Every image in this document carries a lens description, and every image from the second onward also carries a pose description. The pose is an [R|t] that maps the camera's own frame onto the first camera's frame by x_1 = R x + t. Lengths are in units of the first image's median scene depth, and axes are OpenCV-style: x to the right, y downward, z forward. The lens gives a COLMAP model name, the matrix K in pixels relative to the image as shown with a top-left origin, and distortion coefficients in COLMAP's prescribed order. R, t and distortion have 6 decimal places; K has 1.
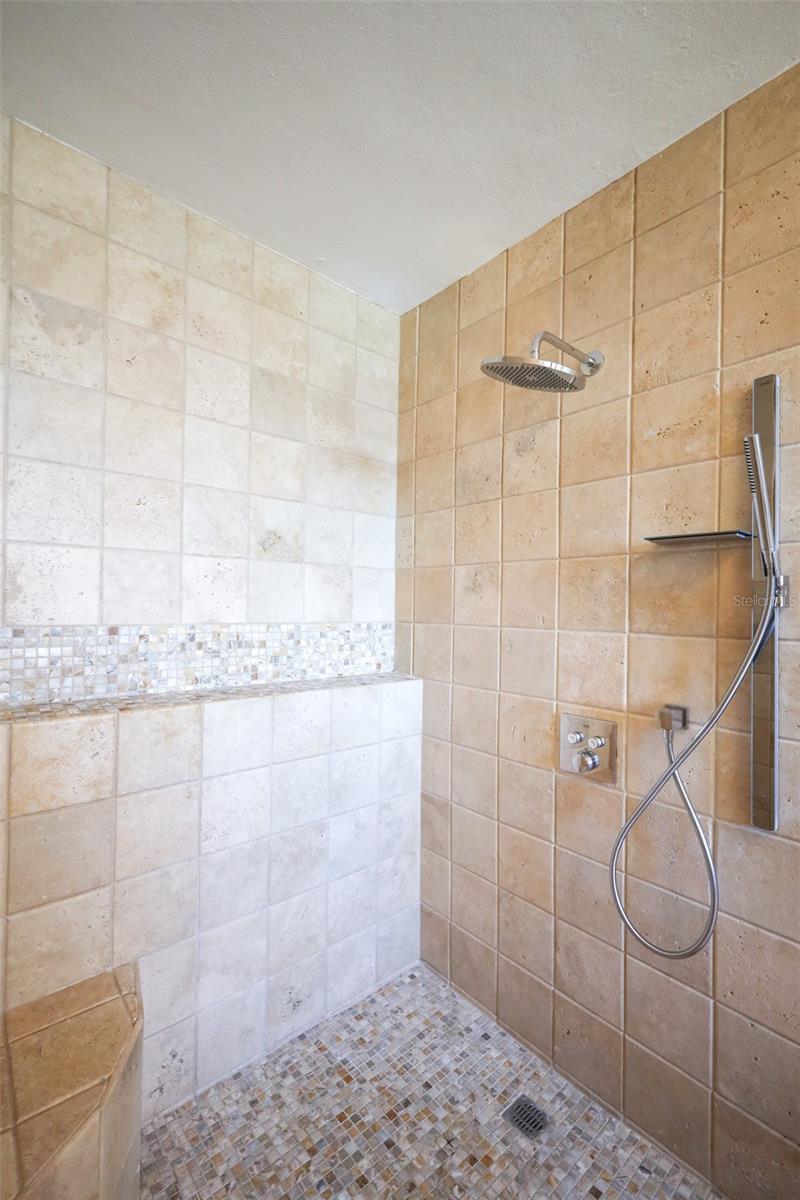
lens RADIAL K [[522.7, 0, 400.0], [0, 522.7, 600.0], [0, 0, 1]] dist [0.002504, 0.000127]
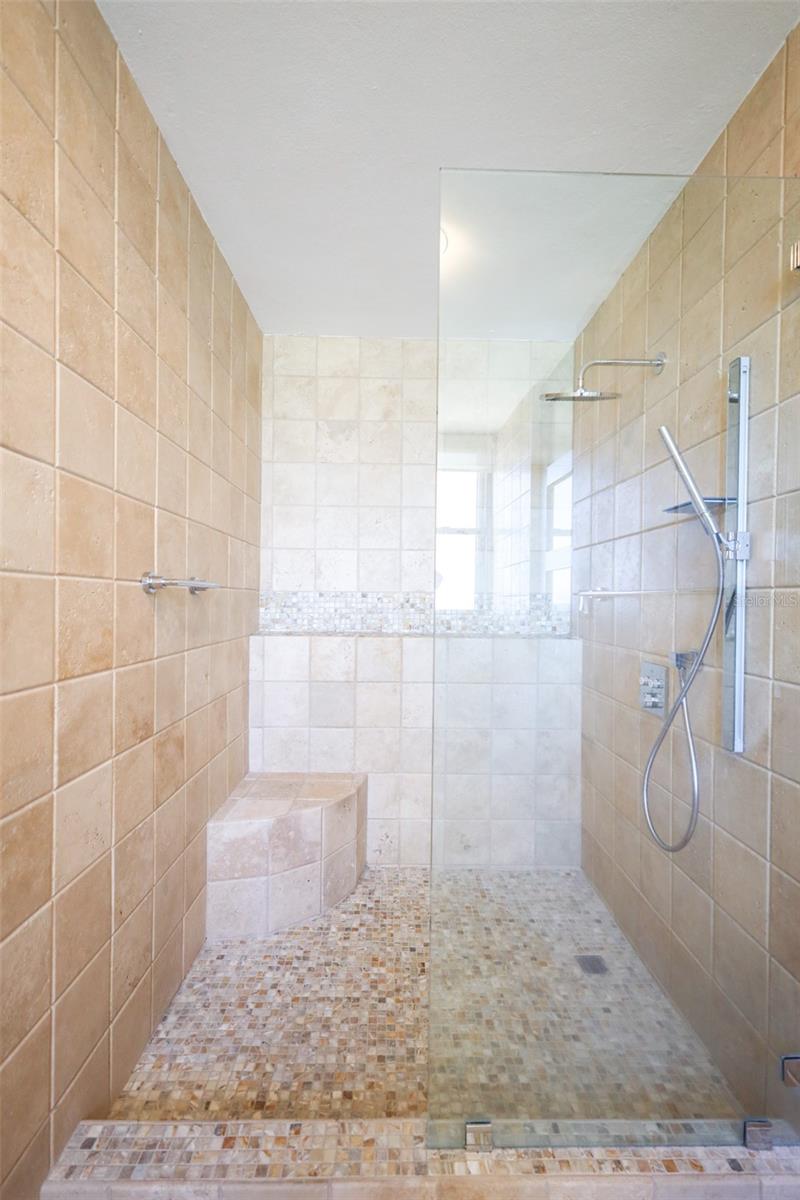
lens RADIAL K [[522.7, 0, 400.0], [0, 522.7, 600.0], [0, 0, 1]] dist [0.002504, 0.000127]
pose [[0.761336, -0.005259, -0.648336, 0.679316], [0.007717, 0.999970, 0.000951, 0.072401], [0.648311, -0.005727, 0.761354, -0.273410]]
